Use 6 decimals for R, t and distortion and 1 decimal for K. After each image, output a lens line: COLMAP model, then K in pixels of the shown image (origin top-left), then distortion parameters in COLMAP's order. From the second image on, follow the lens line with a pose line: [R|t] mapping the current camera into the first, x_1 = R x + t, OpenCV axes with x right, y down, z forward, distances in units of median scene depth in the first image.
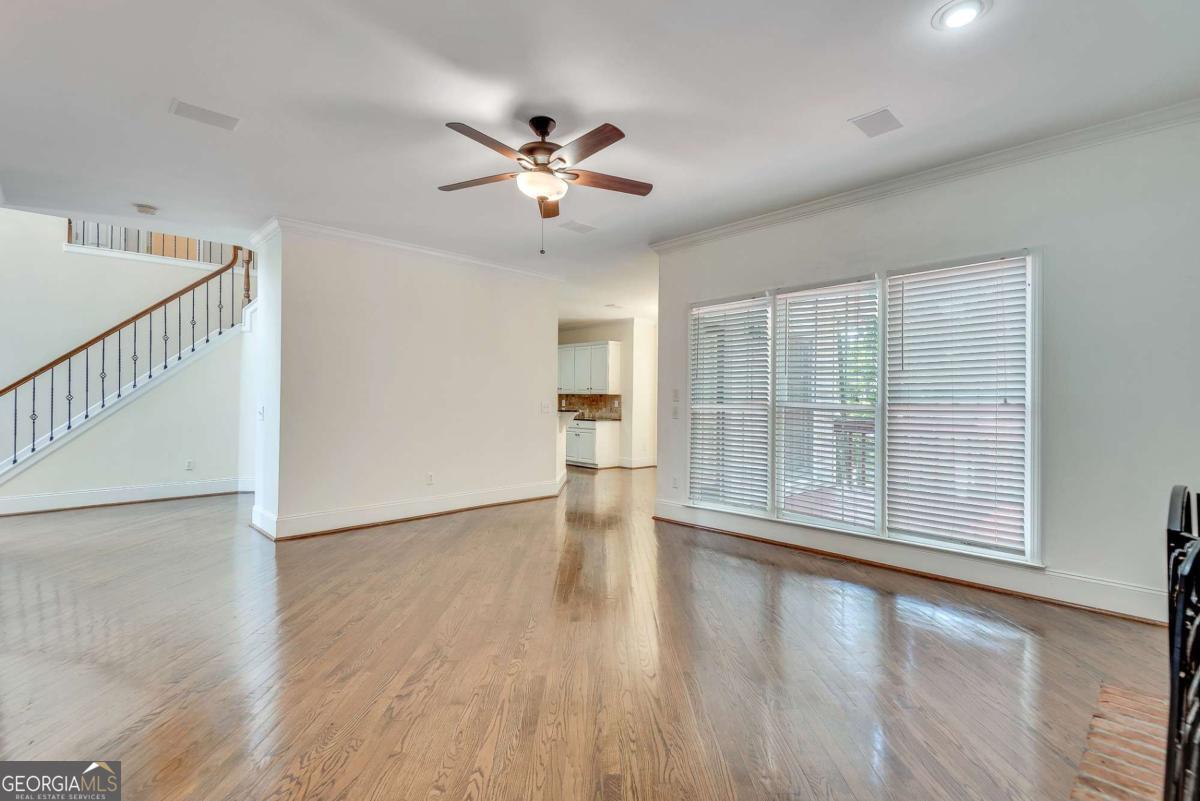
lens RADIAL K [[551.9, 0, 599.8], [0, 551.9, 397.4], [0, 0, 1]] dist [0.027056, -0.014734]
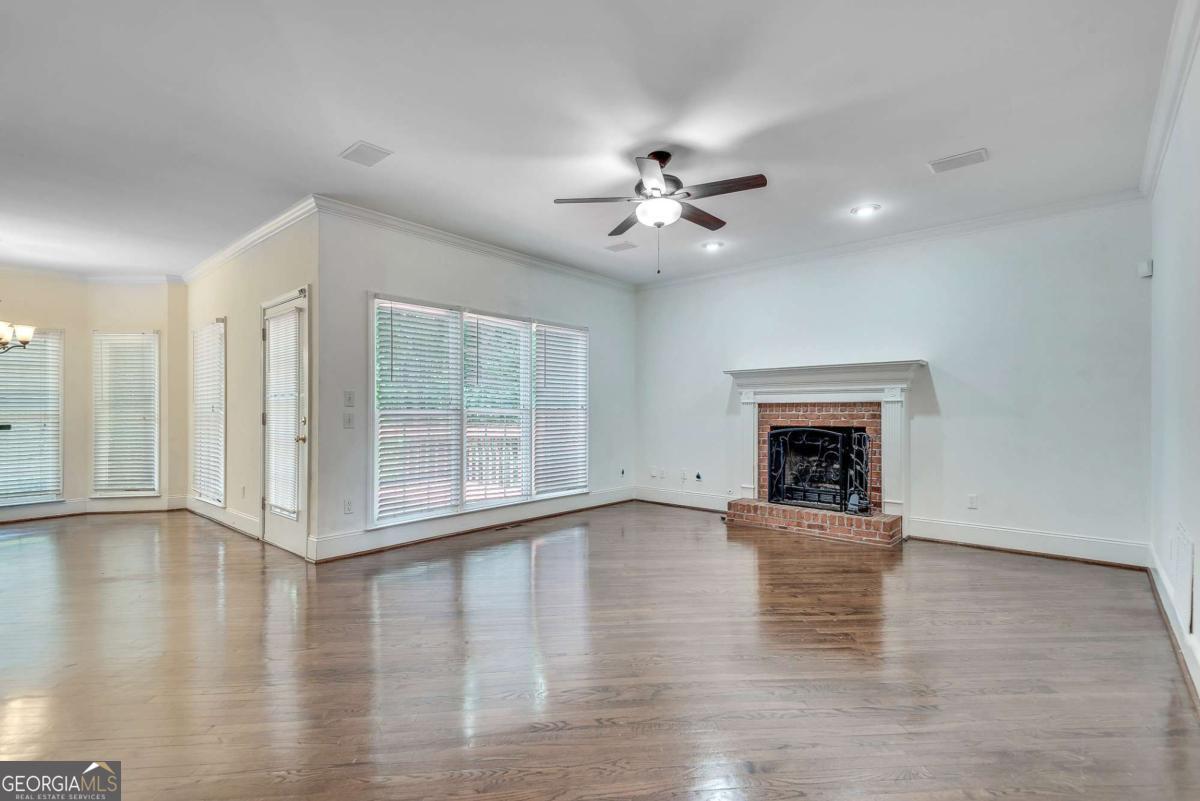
lens RADIAL K [[551.9, 0, 593.1], [0, 551.9, 407.0], [0, 0, 1]] dist [0.027056, -0.014734]
pose [[-0.075625, 0.007717, 0.997106, -1.139816], [0.001633, 0.999970, -0.007615, 0.023742], [-0.997135, 0.001053, -0.075636, 1.143844]]
